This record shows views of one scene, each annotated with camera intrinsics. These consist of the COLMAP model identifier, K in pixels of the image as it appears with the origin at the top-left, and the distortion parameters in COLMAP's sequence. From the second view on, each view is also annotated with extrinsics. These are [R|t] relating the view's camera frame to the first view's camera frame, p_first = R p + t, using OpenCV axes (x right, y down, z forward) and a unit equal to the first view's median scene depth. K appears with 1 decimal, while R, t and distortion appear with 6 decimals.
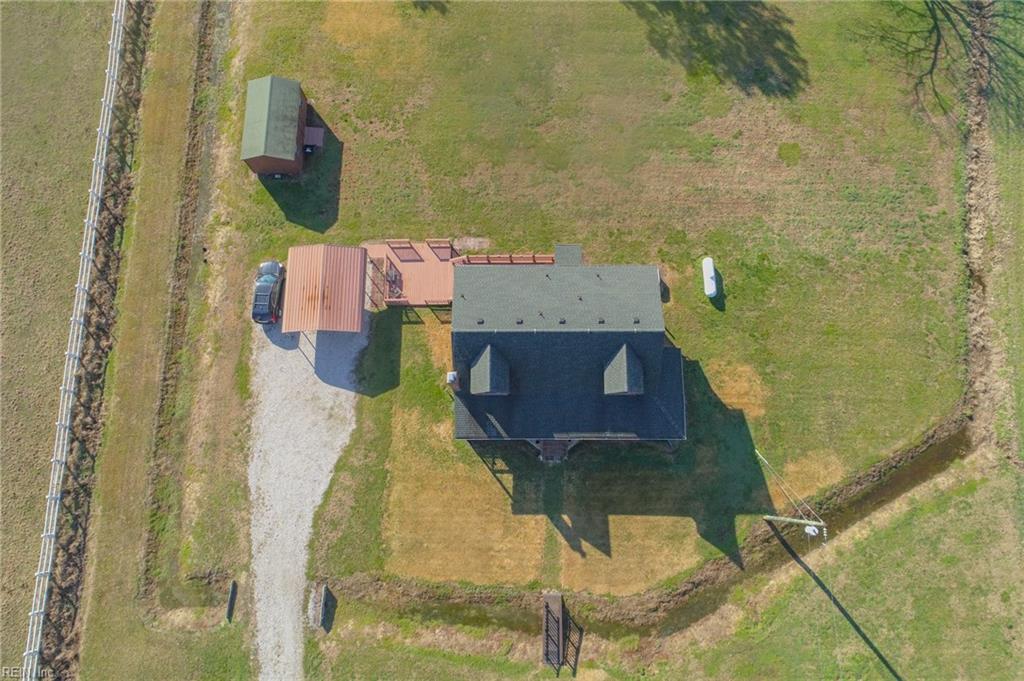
lens RADIAL K [[702.8, 0, 512.0], [0, 702.8, 340.5], [0, 0, 1]] dist [0.002257, -0.000269]
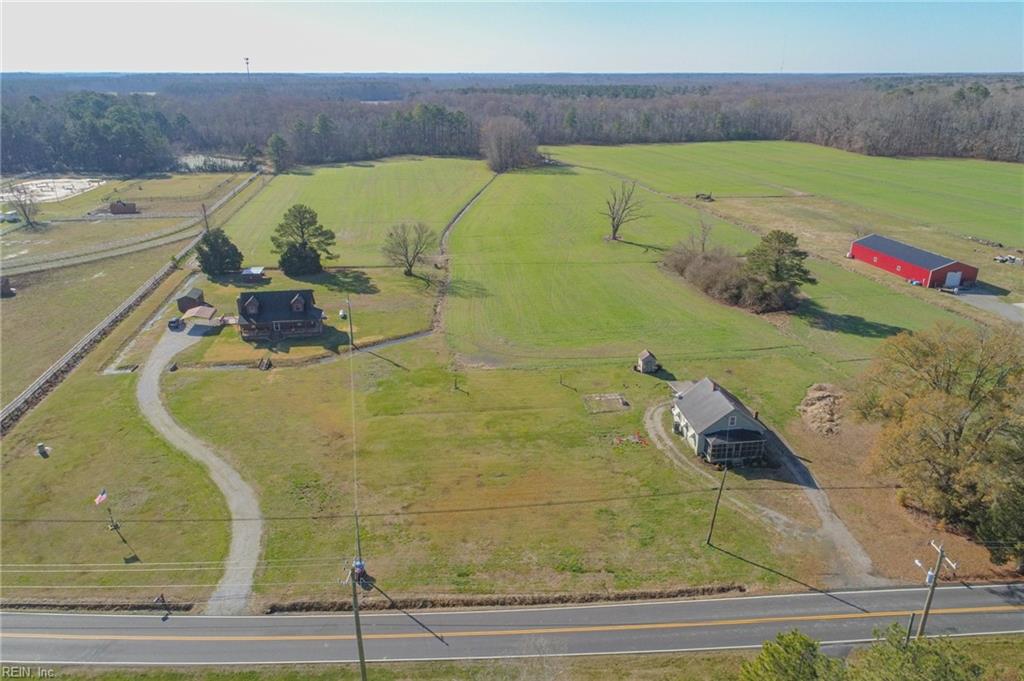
lens RADIAL K [[705.8, 0, 512.0], [0, 705.8, 340.5], [0, 0, 1]] dist [0.002167, 0.001877]
pose [[0.986705, -0.042933, 0.156746, 0.520171], [0.154409, 0.548527, -0.821752, 2.479900], [-0.050699, 0.835030, 0.547864, -0.521245]]
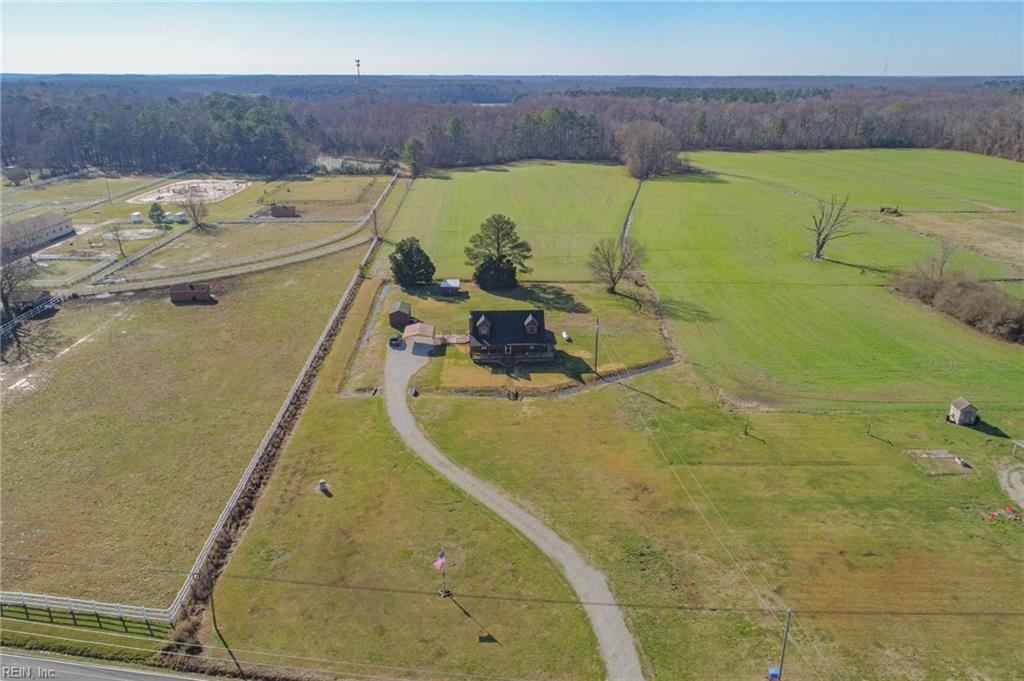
lens RADIAL K [[712.5, 0, 512.0], [0, 712.5, 340.5], [0, 0, 1]] dist [0.002818, -0.000446]
pose [[0.998281, -0.003884, 0.058474, -0.074764], [0.051057, 0.547427, -0.835295, 2.171636], [-0.028766, 0.836845, 0.546684, -0.437951]]
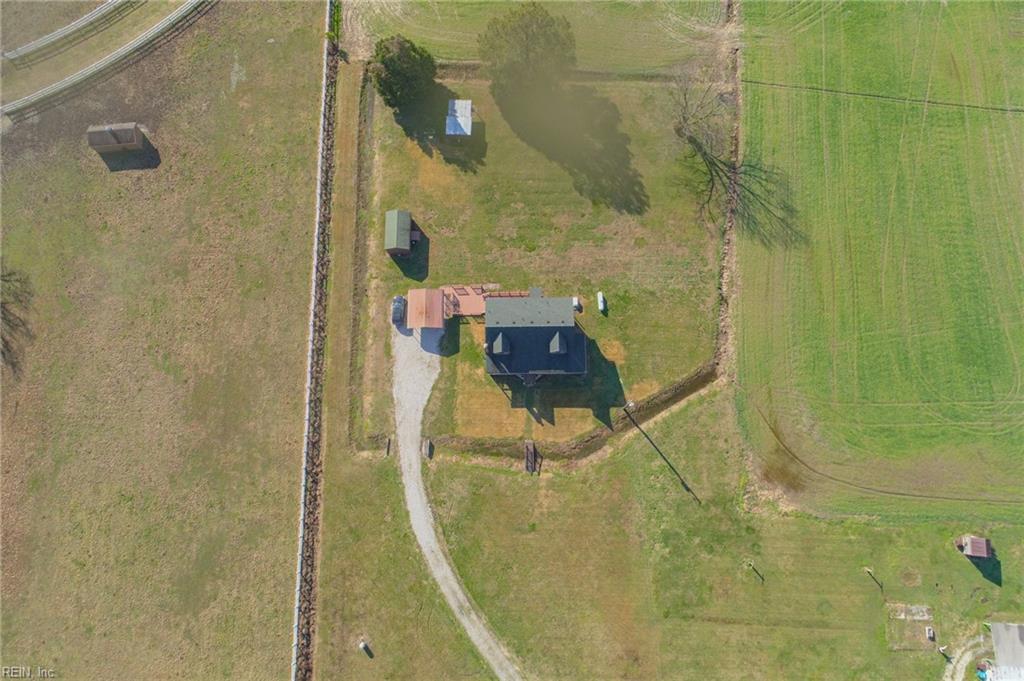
lens RADIAL K [[706.6, 0, 512.0], [0, 706.6, 340.5], [0, 0, 1]] dist [0.002315, 0.002615]
pose [[0.999937, -0.010006, 0.004991, -0.006573], [0.010023, 0.999944, -0.003442, 0.037237], [-0.004957, 0.003492, 0.999982, -1.217482]]
